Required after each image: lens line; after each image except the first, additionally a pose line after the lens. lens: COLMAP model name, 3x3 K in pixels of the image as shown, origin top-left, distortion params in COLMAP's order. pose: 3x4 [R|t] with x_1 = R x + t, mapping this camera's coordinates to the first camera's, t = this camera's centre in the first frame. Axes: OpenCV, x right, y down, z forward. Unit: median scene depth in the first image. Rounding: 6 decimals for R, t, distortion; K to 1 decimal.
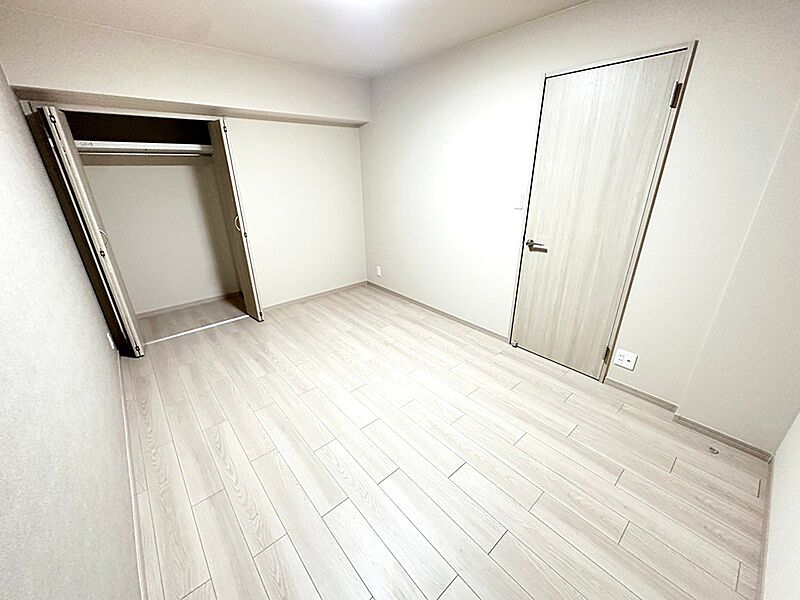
lens RADIAL K [[319.3, 0, 399.1], [0, 319.3, 299.0], [0, 0, 1]] dist [-0.002236, -0.000090]
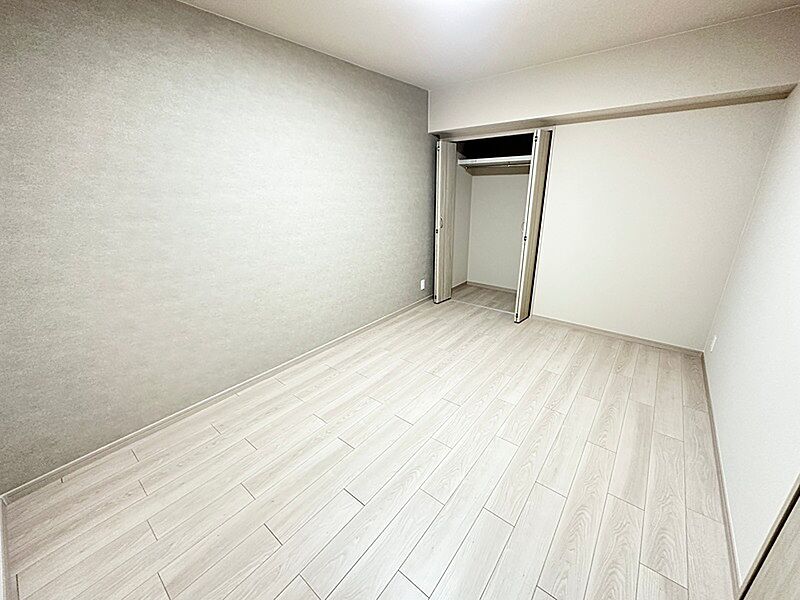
lens RADIAL K [[319.3, 0, 399.1], [0, 319.3, 299.0], [0, 0, 1]] dist [-0.002236, -0.000090]
pose [[0.172807, 0.337557, -0.925307, 0.480507], [-0.354963, 0.897657, 0.261178, -0.148540], [0.918770, 0.283317, 0.274941, 0.386354]]
